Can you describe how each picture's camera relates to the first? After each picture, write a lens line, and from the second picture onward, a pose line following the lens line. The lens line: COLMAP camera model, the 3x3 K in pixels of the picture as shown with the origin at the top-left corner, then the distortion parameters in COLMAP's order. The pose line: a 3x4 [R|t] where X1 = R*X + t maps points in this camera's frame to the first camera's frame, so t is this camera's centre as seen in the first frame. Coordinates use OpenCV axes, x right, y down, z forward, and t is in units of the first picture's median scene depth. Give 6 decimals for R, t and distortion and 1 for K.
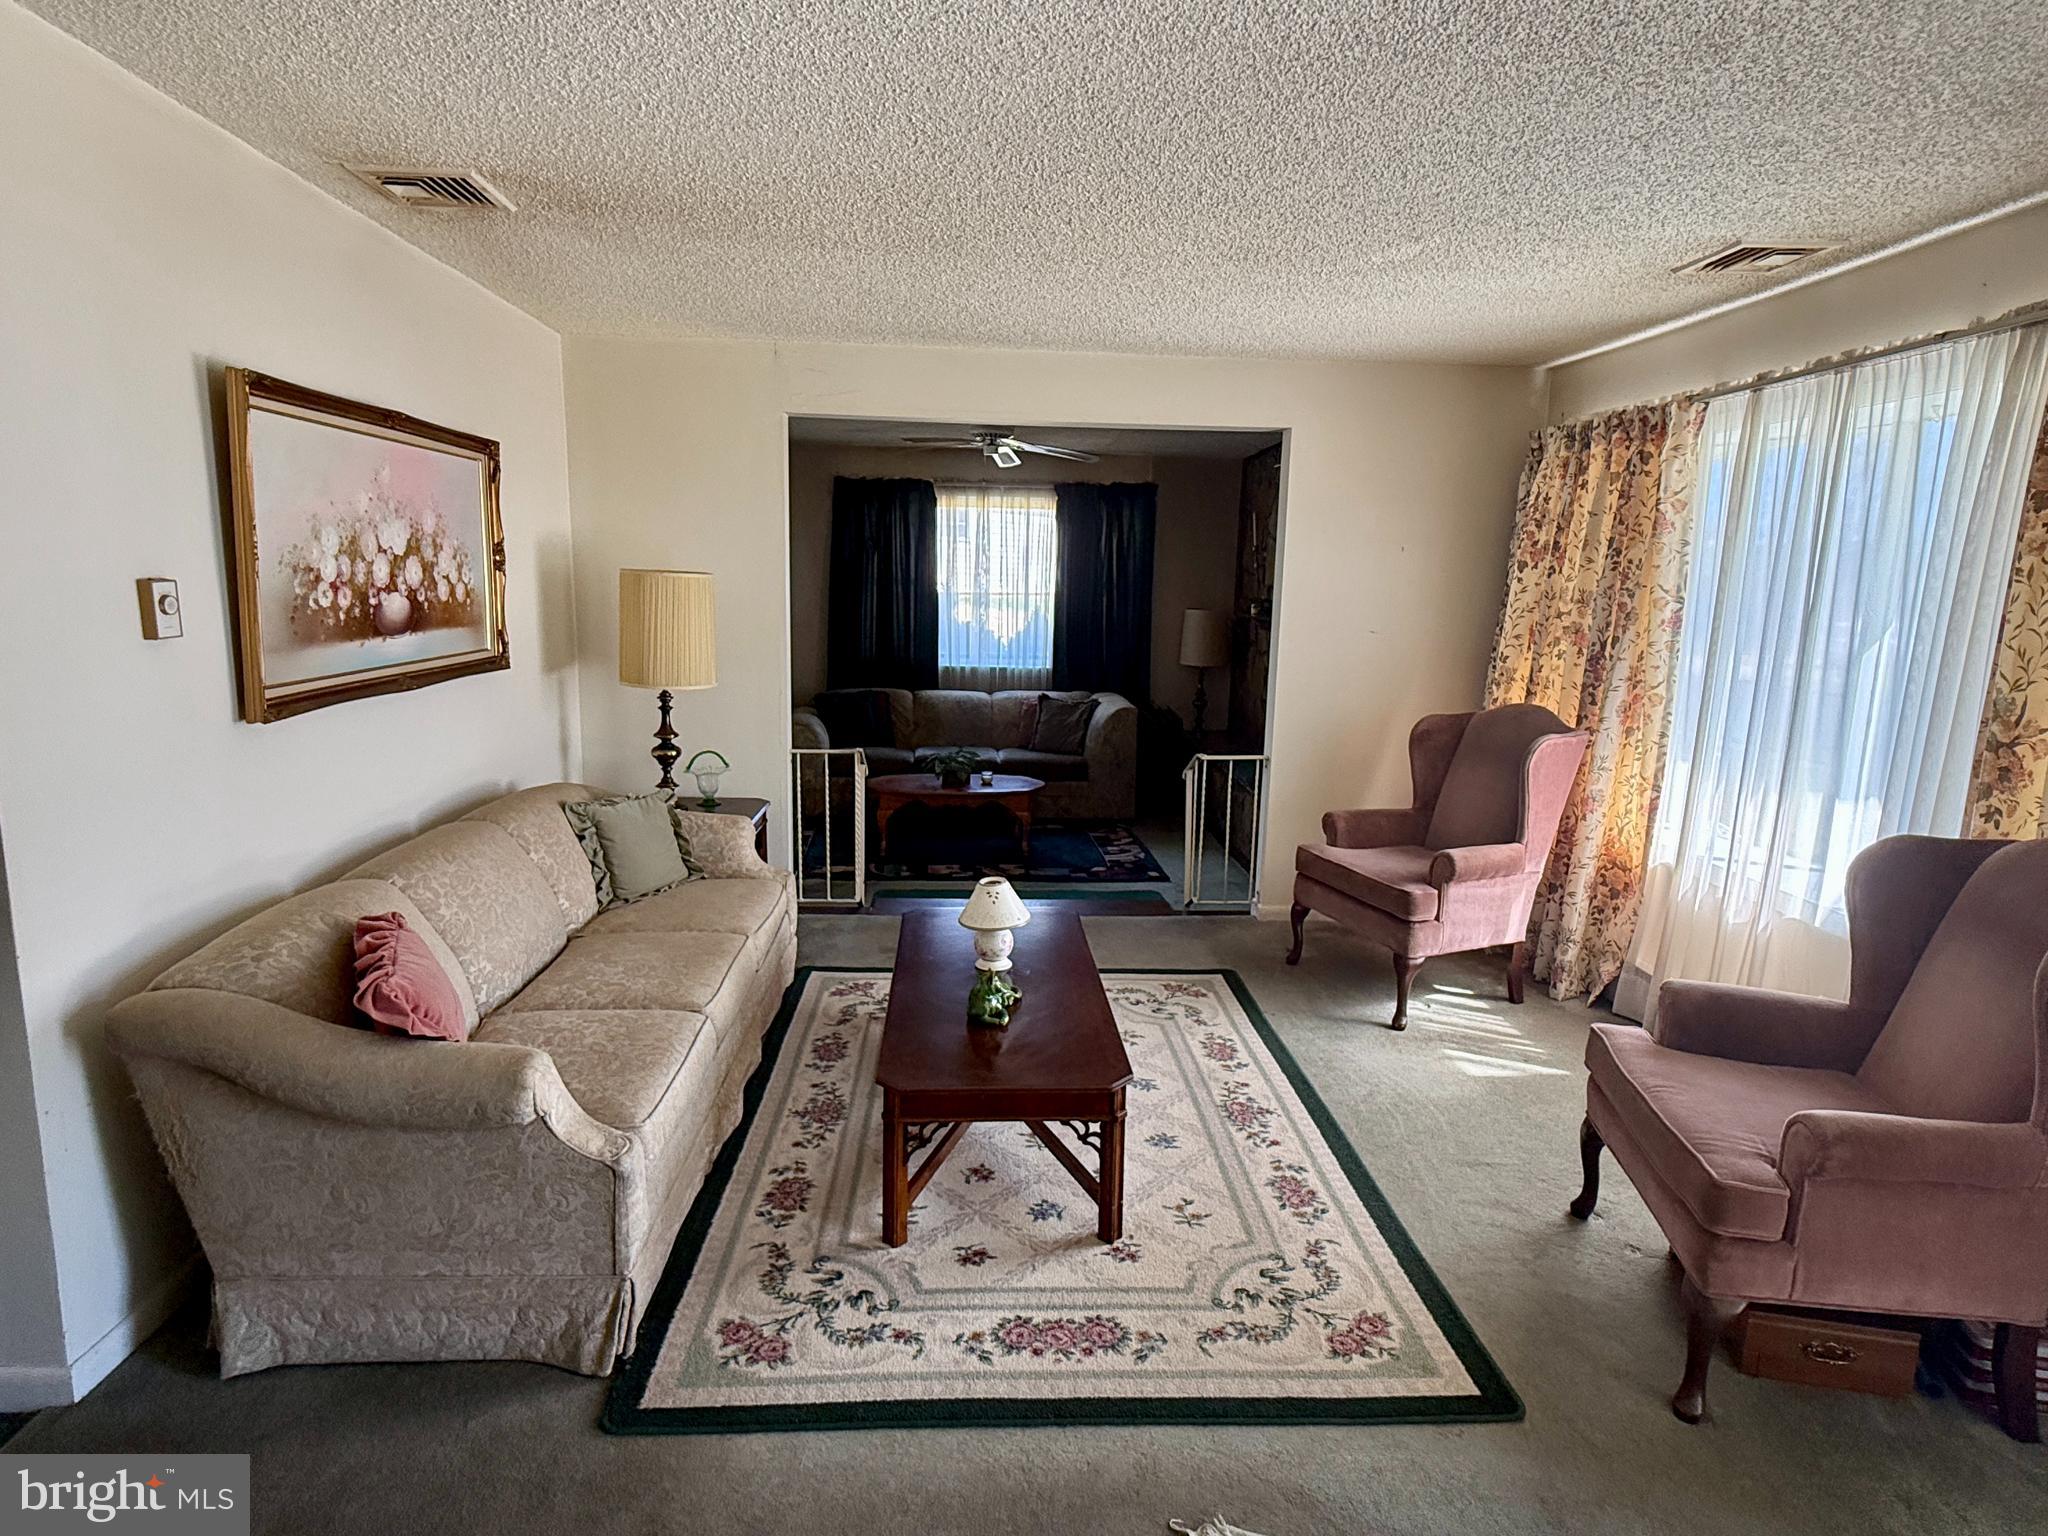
lens RADIAL K [[1061.1, 0, 1017.7], [0, 1061.1, 765.2], [0, 0, 1]] dist [-0.001849, -0.000481]
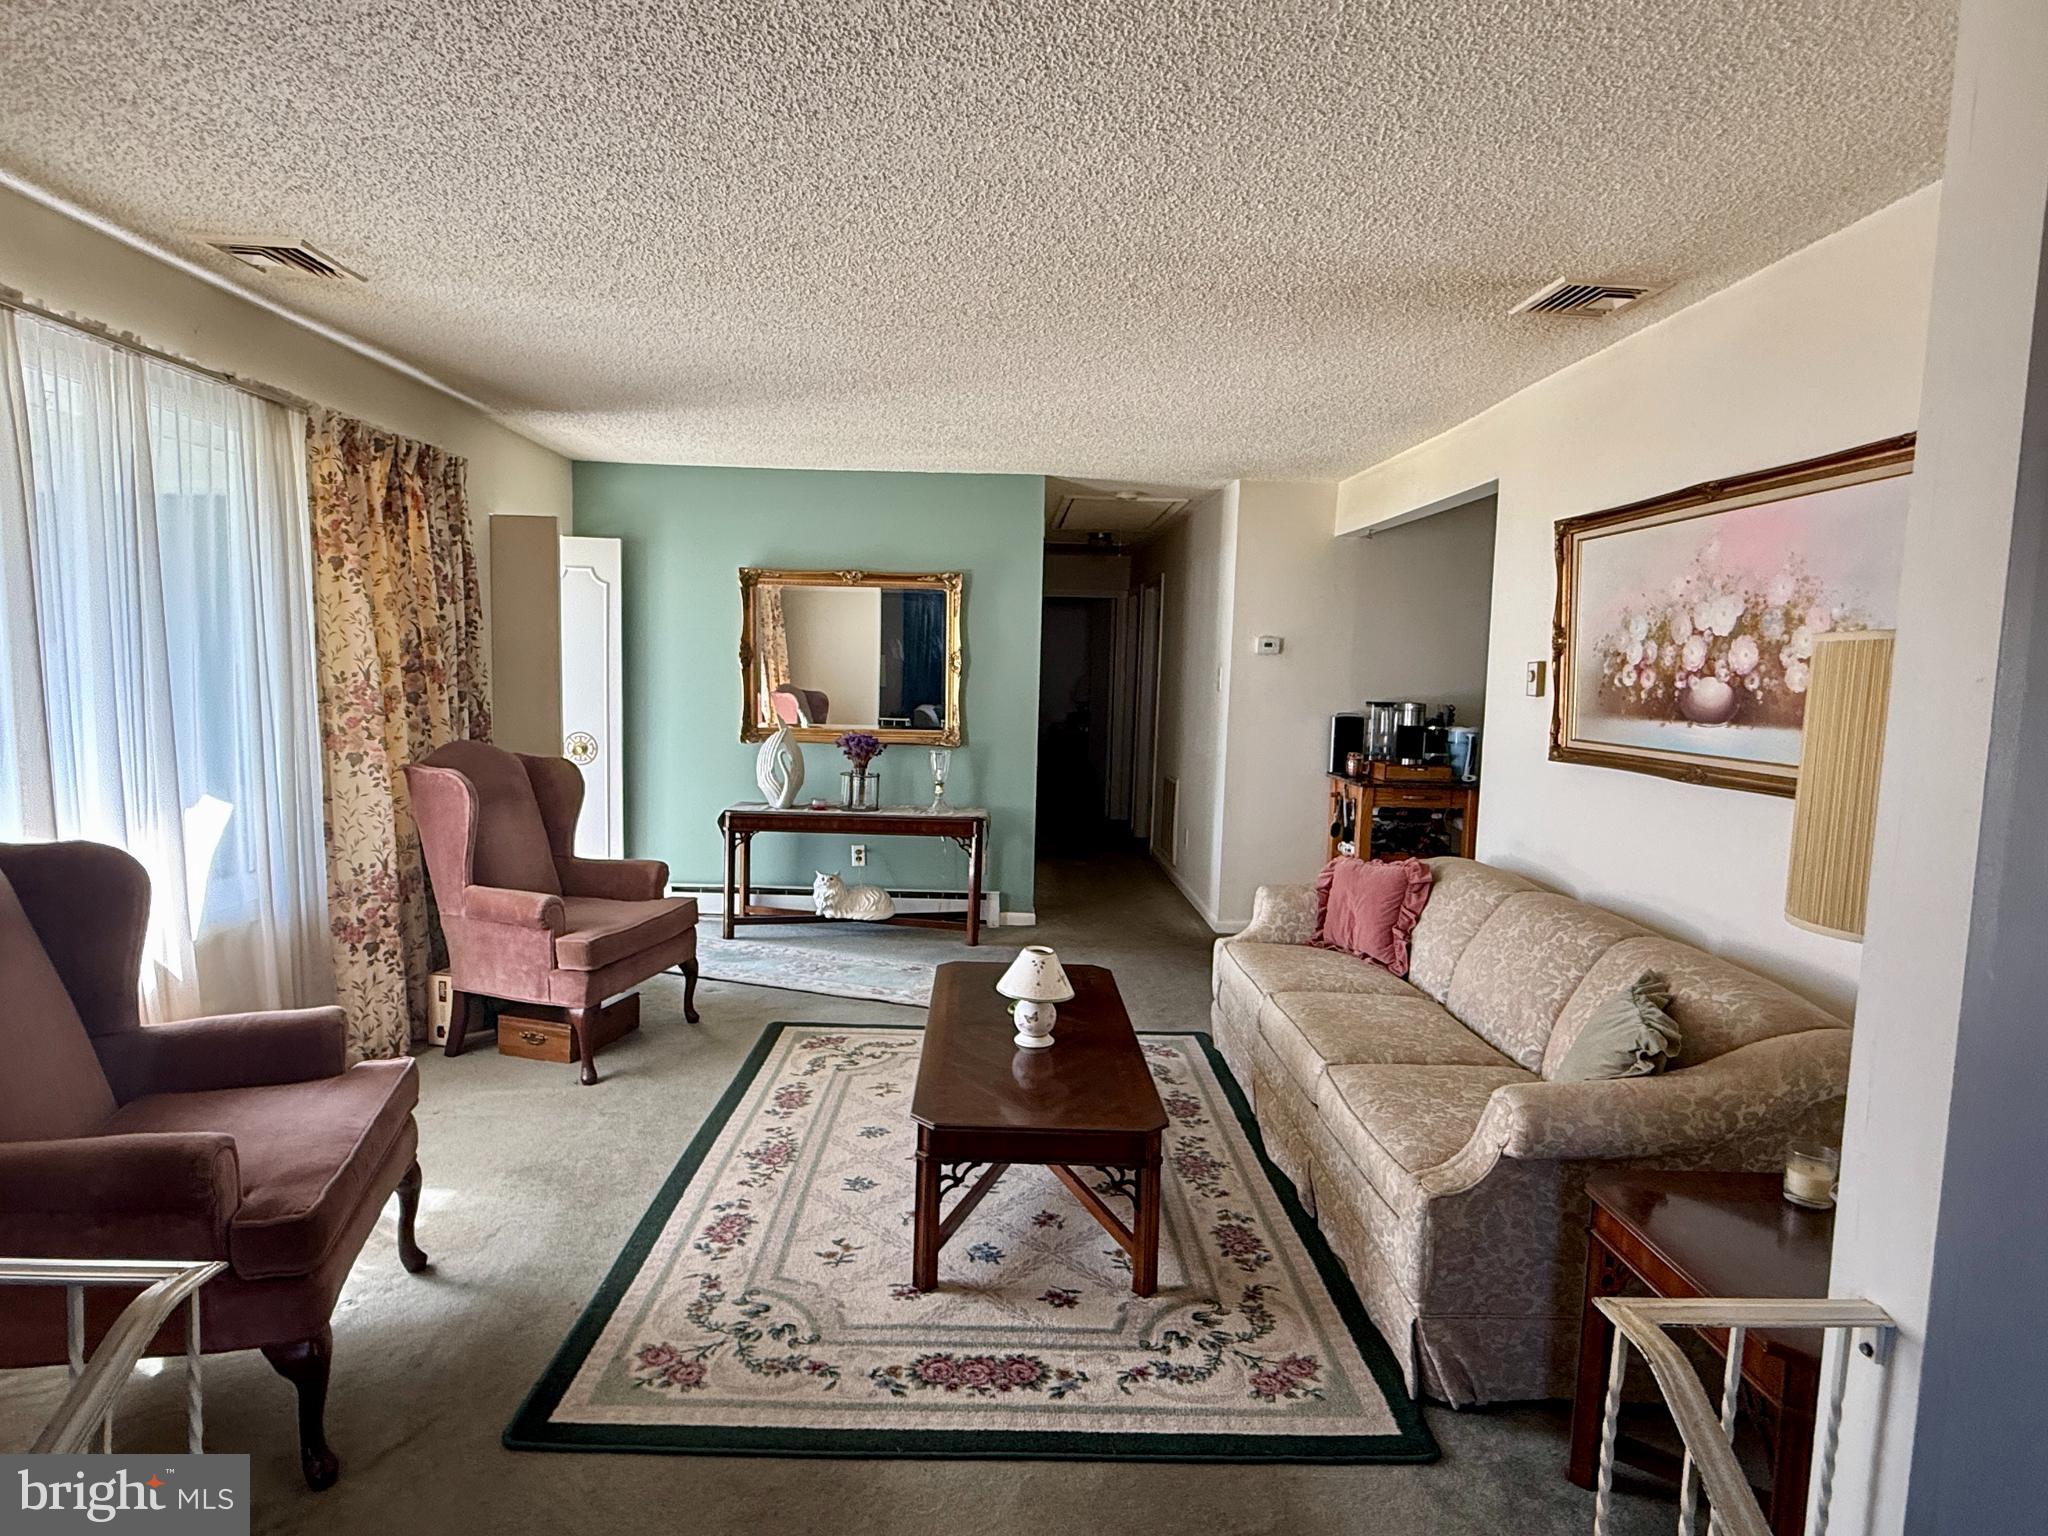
lens RADIAL K [[1061.1, 0, 1018.4], [0, 1061.1, 775.9], [0, 0, 1]] dist [-0.001849, -0.000481]
pose [[-0.998431, -0.051869, 0.021081, -0.019189], [-0.043933, 0.959195, 0.279310, -0.334354], [-0.034708, 0.277946, -0.959970, 2.070315]]
